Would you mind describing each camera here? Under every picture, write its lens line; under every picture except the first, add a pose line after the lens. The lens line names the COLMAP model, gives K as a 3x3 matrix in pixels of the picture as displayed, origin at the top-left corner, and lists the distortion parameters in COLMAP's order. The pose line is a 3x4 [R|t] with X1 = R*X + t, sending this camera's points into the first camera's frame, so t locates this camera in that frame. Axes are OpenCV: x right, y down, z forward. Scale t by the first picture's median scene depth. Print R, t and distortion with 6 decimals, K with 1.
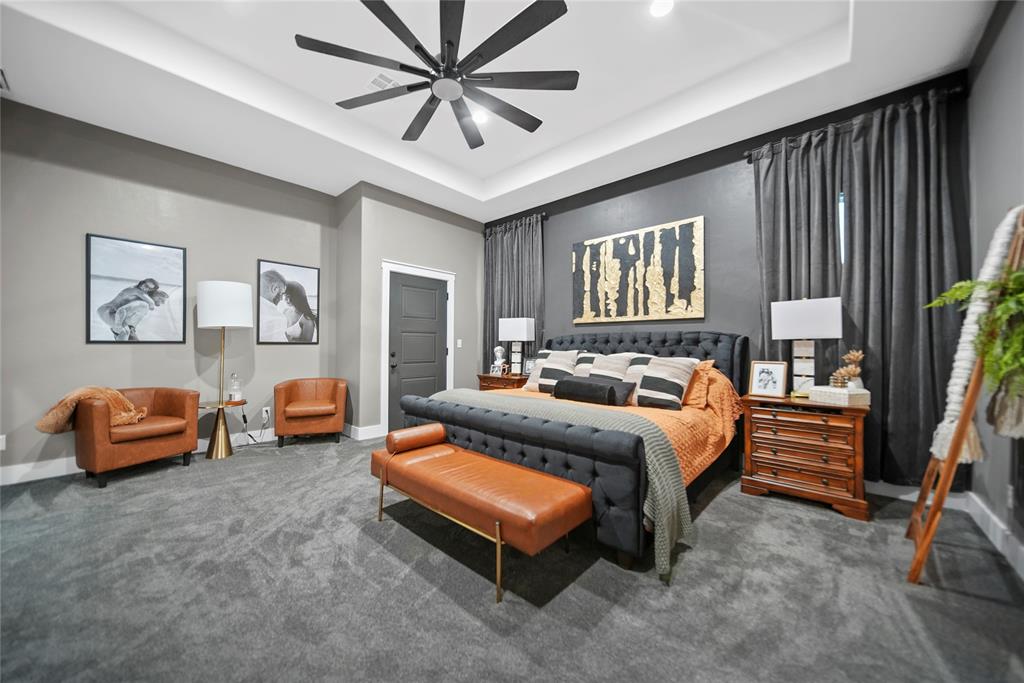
lens RADIAL K [[365.7, 0, 514.2], [0, 365.7, 342.2], [0, 0, 1]] dist [-0.000918, -0.000376]
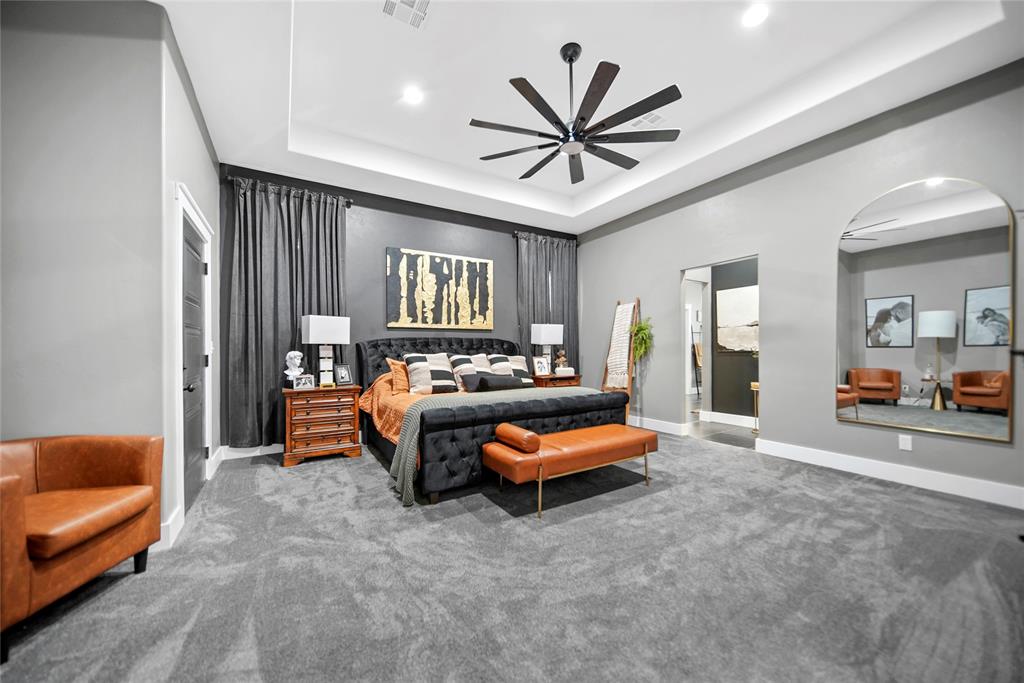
lens RADIAL K [[365.7, 0, 515.3], [0, 365.7, 347.2], [0, 0, 1]] dist [-0.000918, -0.000376]
pose [[0.278366, -0.001536, 0.960474, -0.781546], [0.000307, 0.999999, 0.001510, 0.002346], [-0.960475, -0.000126, 0.278366, 0.441583]]
